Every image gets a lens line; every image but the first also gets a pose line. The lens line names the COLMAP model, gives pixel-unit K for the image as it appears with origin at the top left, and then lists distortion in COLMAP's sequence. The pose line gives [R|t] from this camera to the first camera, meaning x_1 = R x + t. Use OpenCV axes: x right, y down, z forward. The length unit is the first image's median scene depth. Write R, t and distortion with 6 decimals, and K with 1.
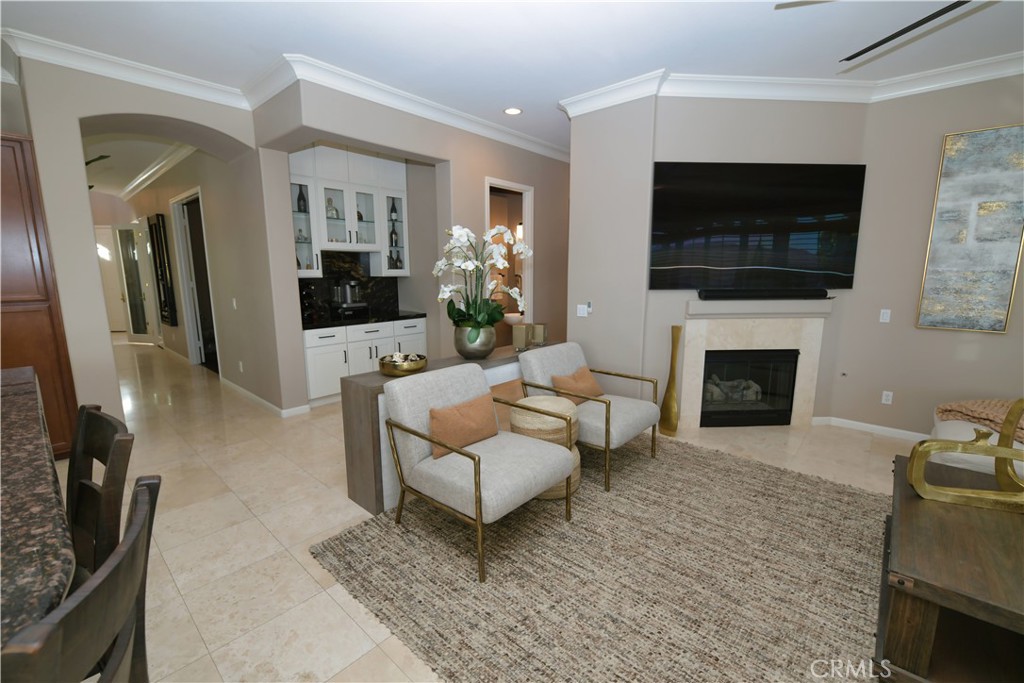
lens RADIAL K [[431.9, 0, 517.8], [0, 431.9, 341.3], [0, 0, 1]] dist [-0.007681, -0.001279]
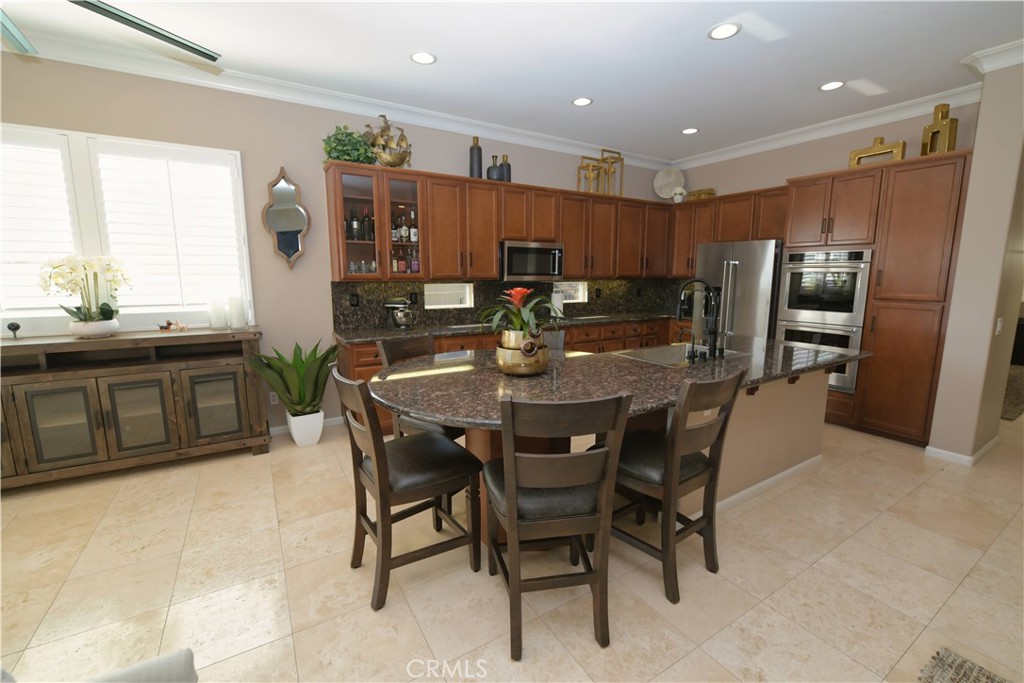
lens RADIAL K [[431.9, 0, 516.6], [0, 431.9, 341.1], [0, 0, 1]] dist [-0.007681, -0.001279]
pose [[-0.287912, 0.149133, -0.945974, 0.207800], [-0.157436, 0.966990, 0.200363, -0.038166], [0.944627, 0.206617, -0.254929, 0.228755]]
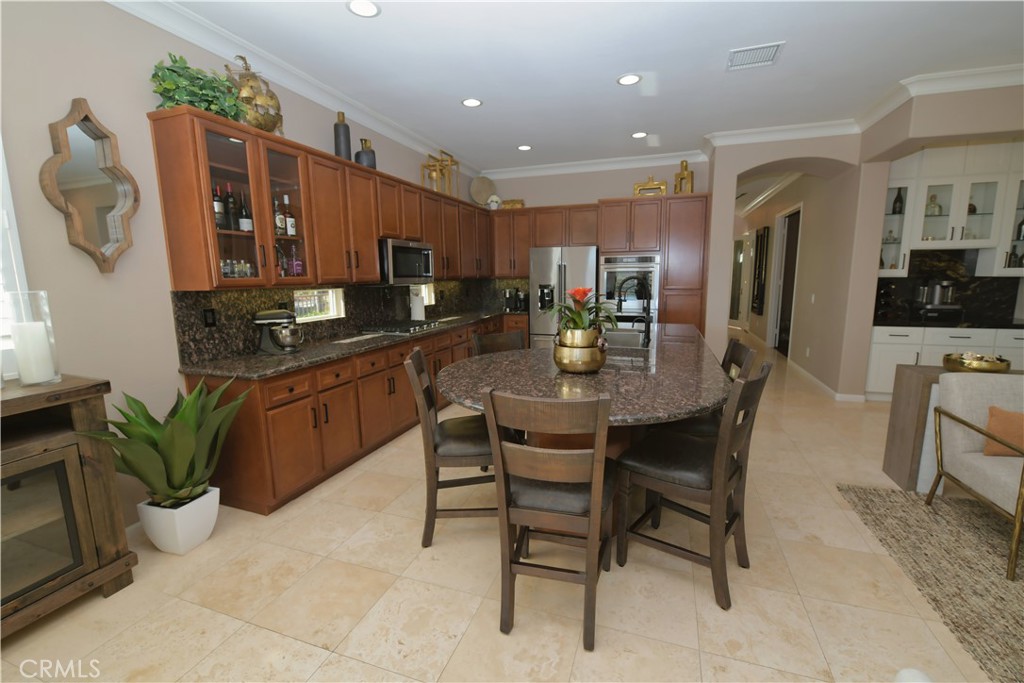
lens RADIAL K [[431.9, 0, 517.6], [0, 431.9, 341.9], [0, 0, 1]] dist [-0.007681, -0.001279]
pose [[0.384764, 0.139872, -0.912355, 0.161985], [-0.139244, 0.985935, 0.092430, 0.043520], [0.912451, 0.091476, 0.398829, -0.262305]]
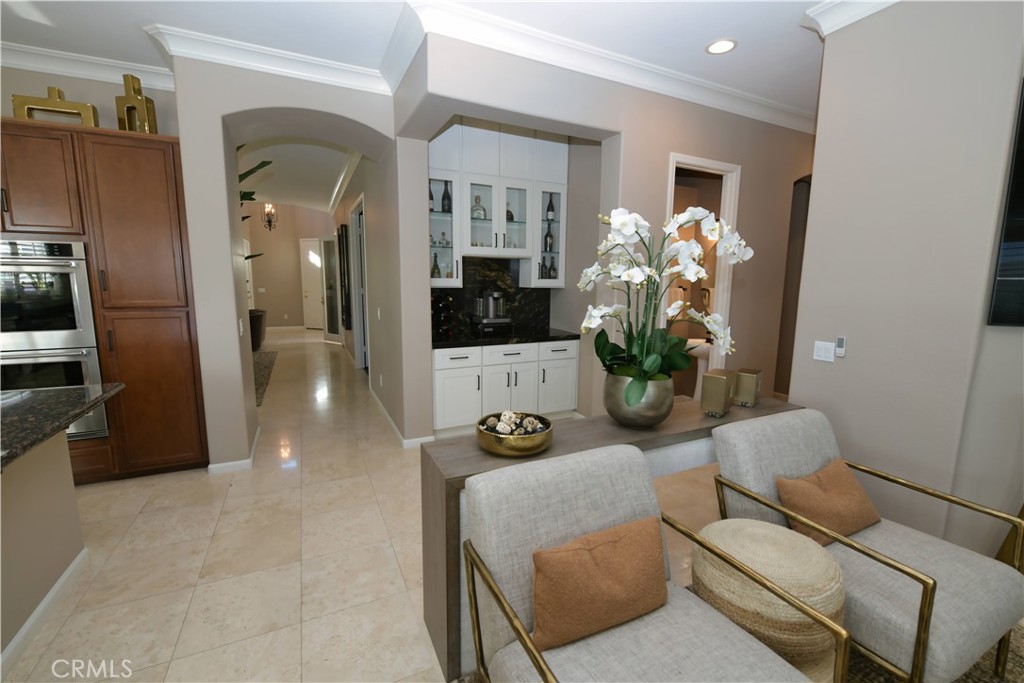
lens RADIAL K [[431.9, 0, 518.6], [0, 431.9, 341.1], [0, 0, 1]] dist [-0.007681, -0.001279]
pose [[0.926140, 0.065249, -0.371492, -0.028025], [-0.073800, 0.997234, -0.008831, -0.053588], [0.369889, 0.035595, 0.928394, 0.311219]]
